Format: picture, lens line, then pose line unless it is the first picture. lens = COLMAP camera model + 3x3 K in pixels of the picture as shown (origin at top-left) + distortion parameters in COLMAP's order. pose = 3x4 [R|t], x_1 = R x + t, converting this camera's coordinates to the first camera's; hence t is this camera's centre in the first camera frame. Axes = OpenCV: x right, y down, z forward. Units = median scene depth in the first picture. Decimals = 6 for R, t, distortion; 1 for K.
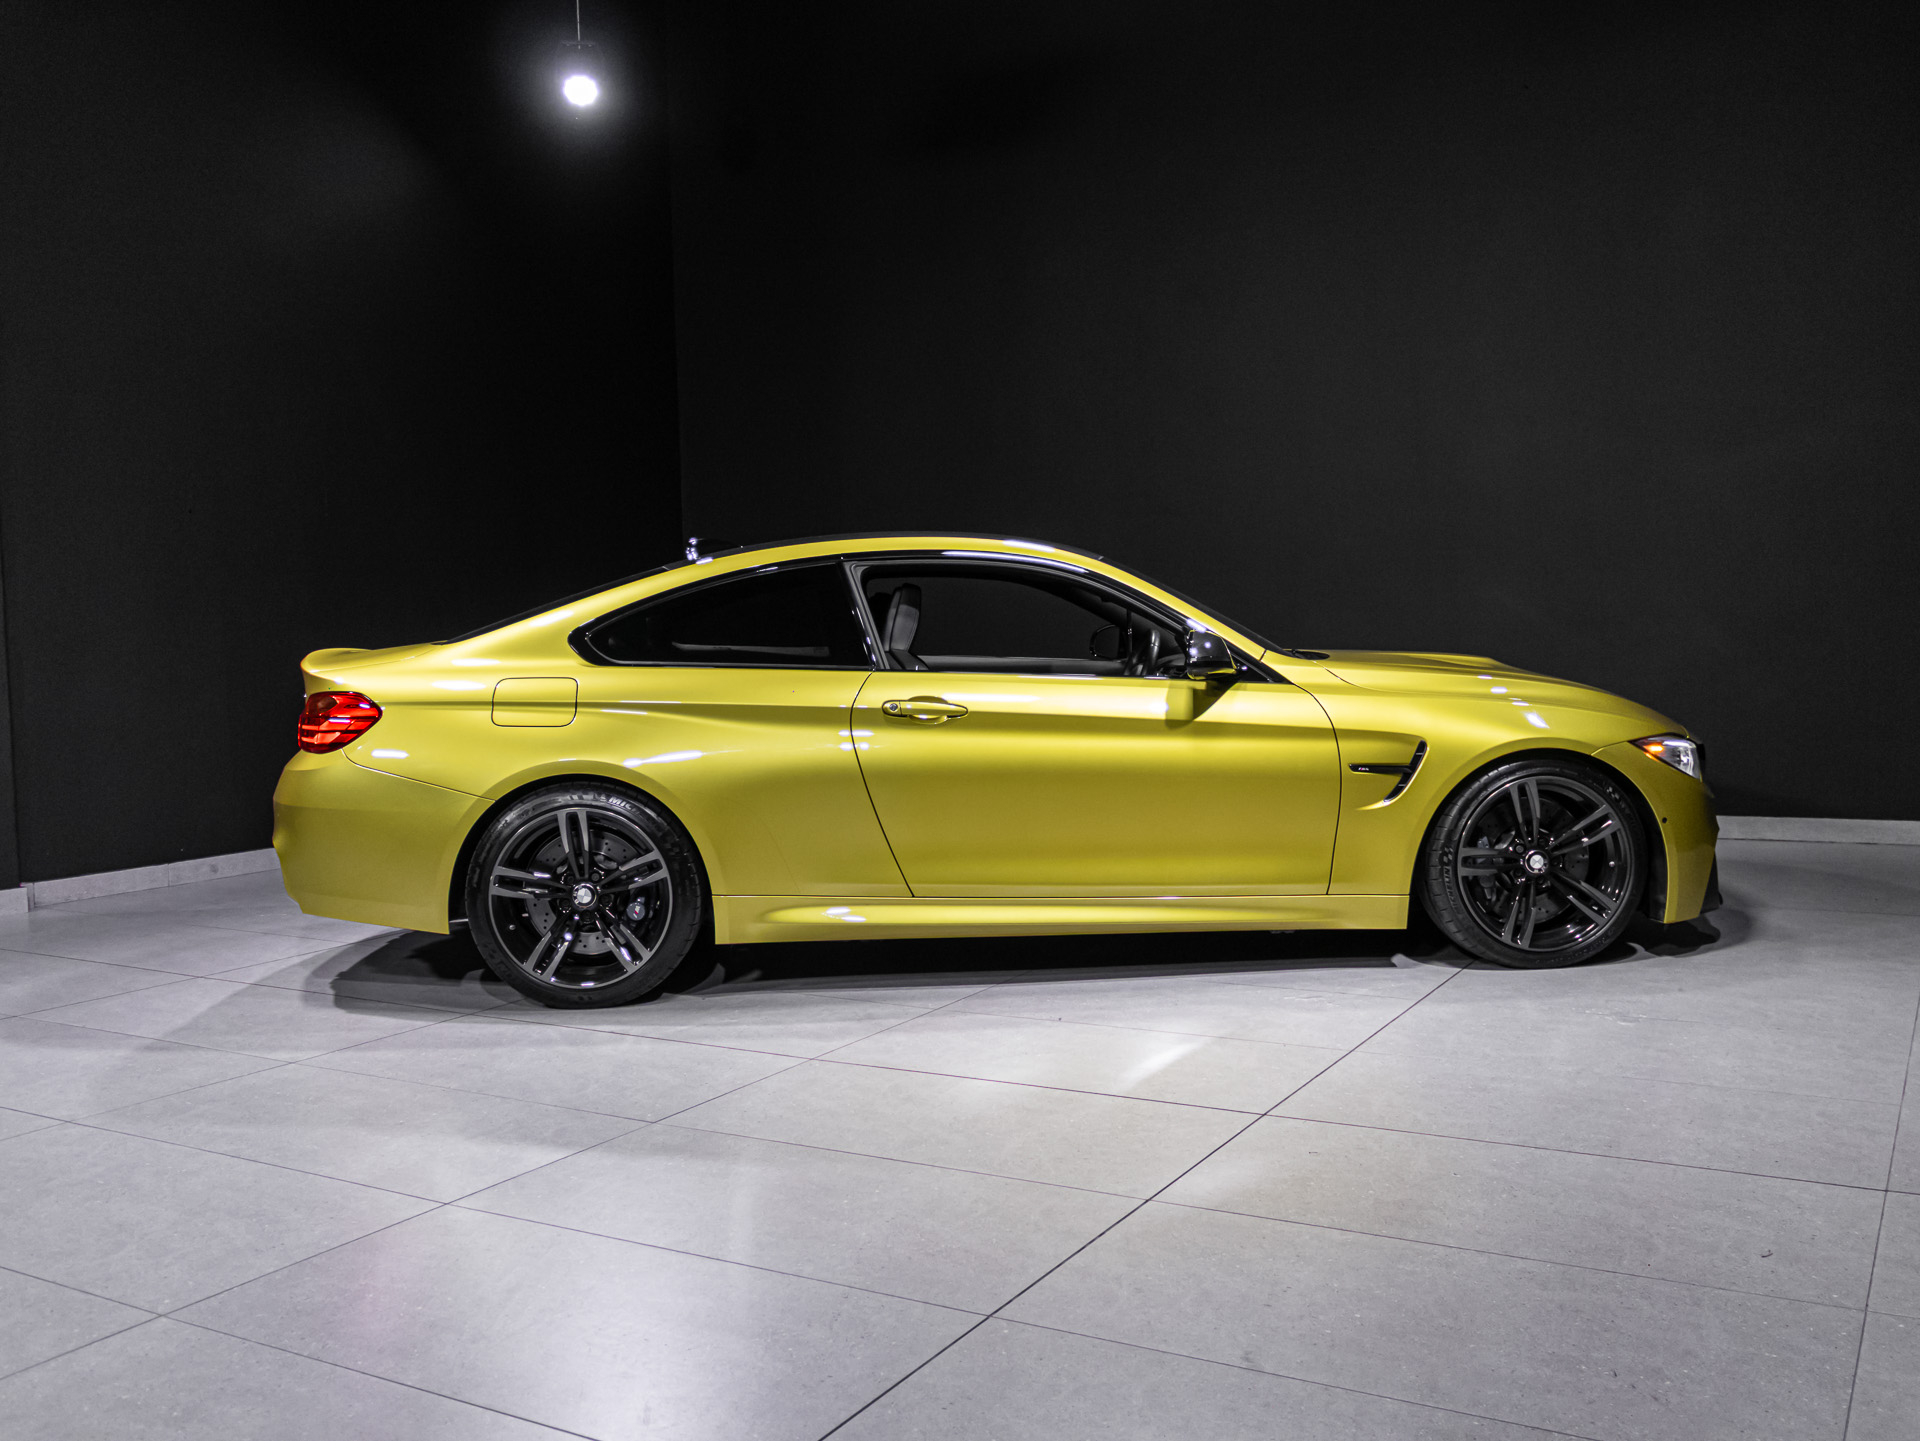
lens RADIAL K [[1696.8, 0, 968.8], [0, 1696.8, 746.3], [0, 0, 1]] dist [-0.002944, -0.020620]
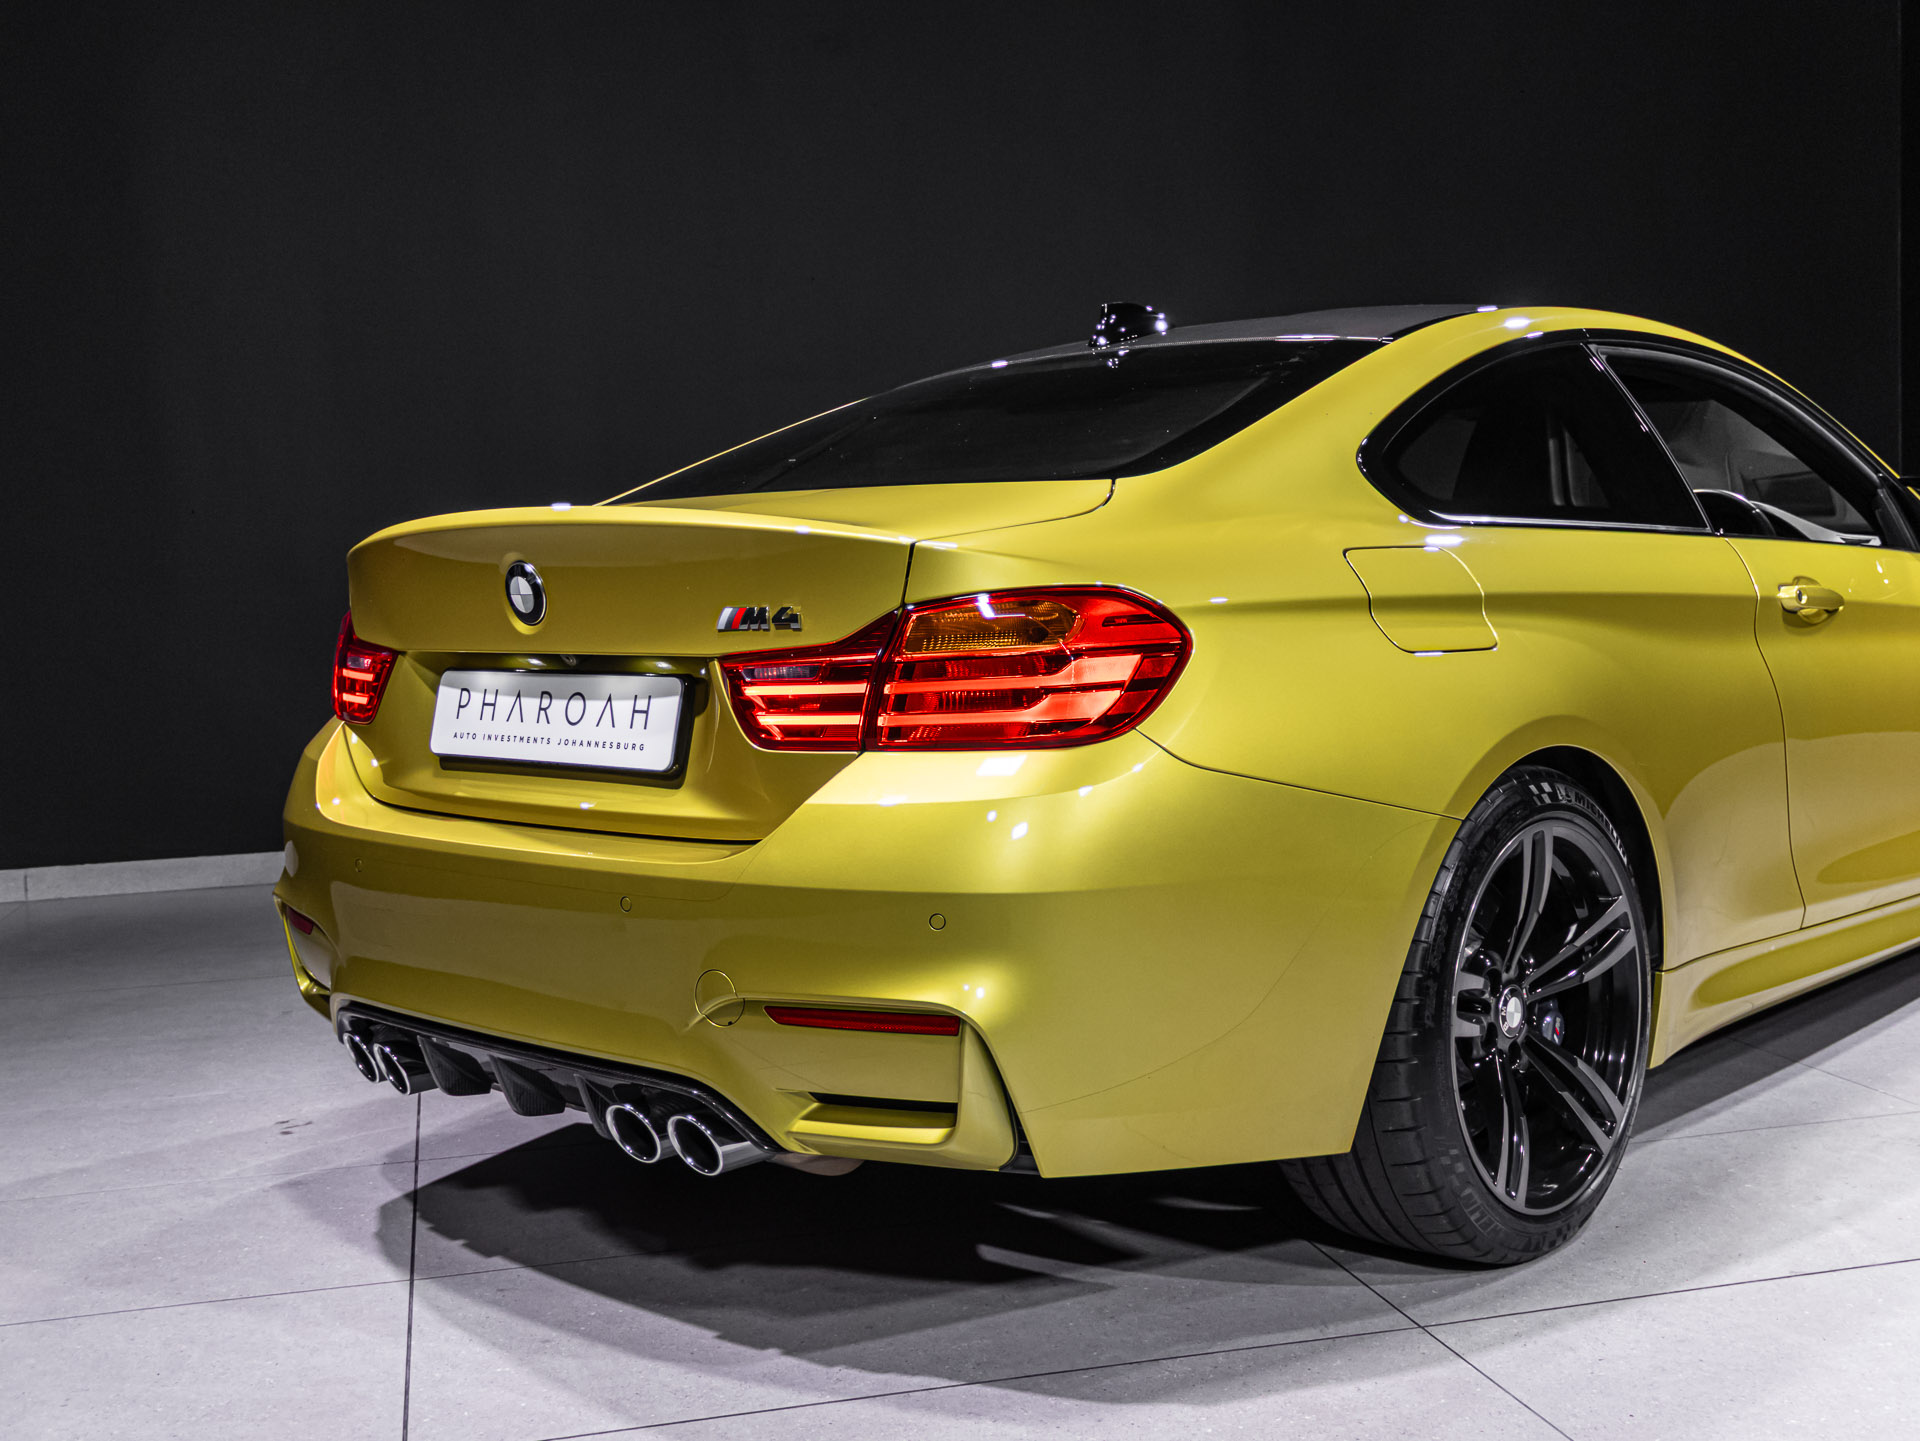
lens RADIAL K [[2134.3, 0, 960.0], [0, 2134.3, 720.5], [0, 0, 1]] dist [0.014899, 0.023948]
pose [[0.720974, -0.055628, 0.690726, -0.722765], [0.073027, 0.997322, 0.004094, -0.005345], [-0.689104, 0.047490, 0.723105, 0.662145]]
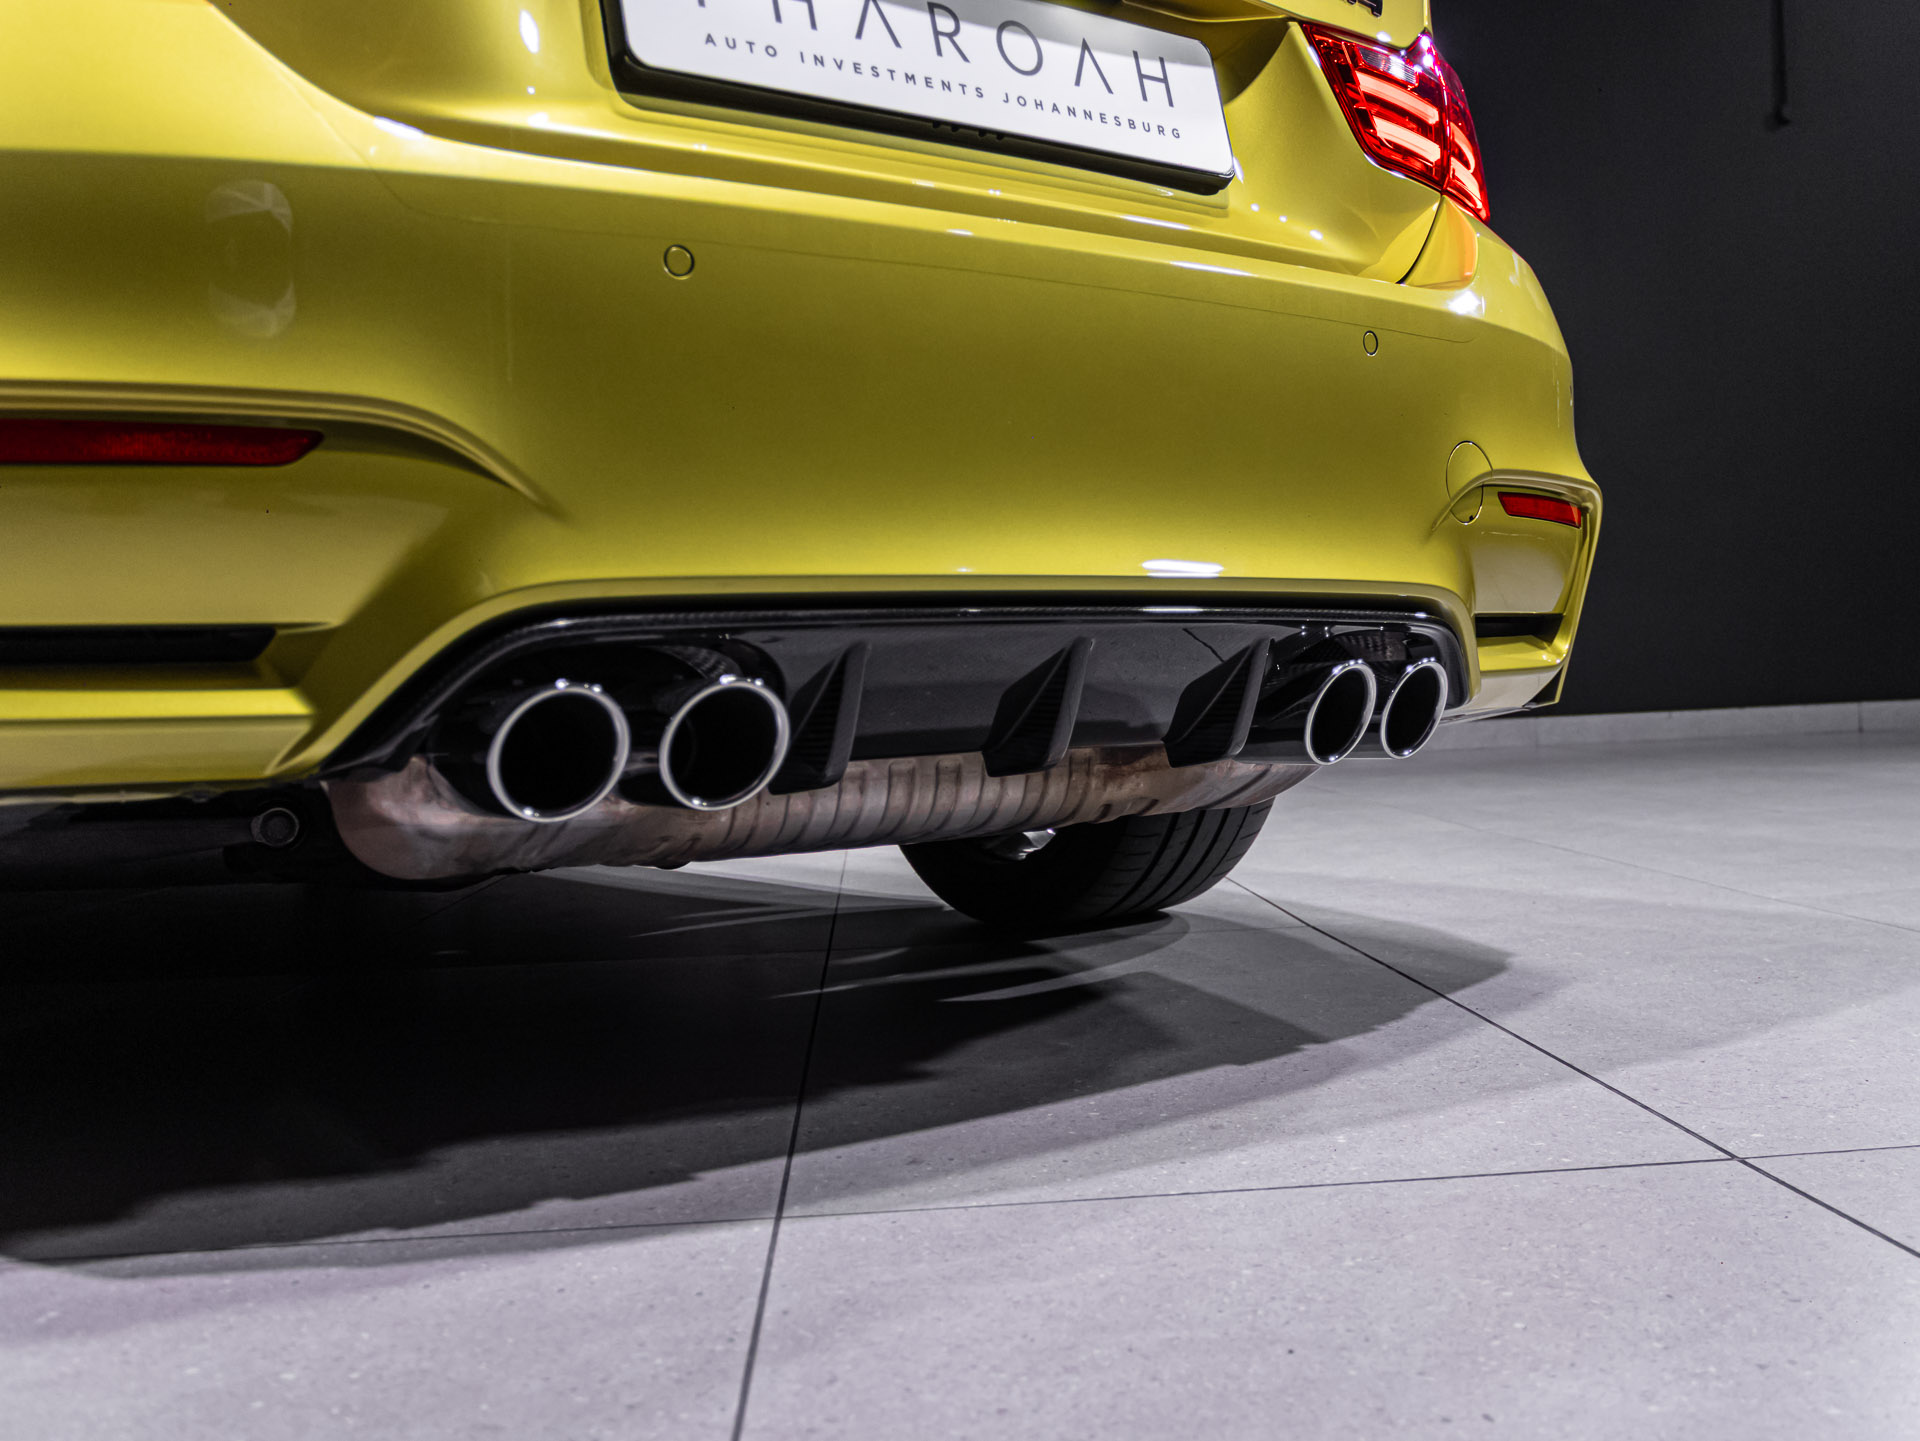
lens RADIAL K [[1958.6, 0, 1067.2], [0, 1958.6, 721.4], [0, 0, 1]] dist [-0.001146, -0.003850]
pose [[-0.585066, 0.024420, 0.810618, -0.649785], [0.113759, 0.992135, 0.052218, 0.070737], [-0.802967, 0.122766, -0.583242, 1.301947]]
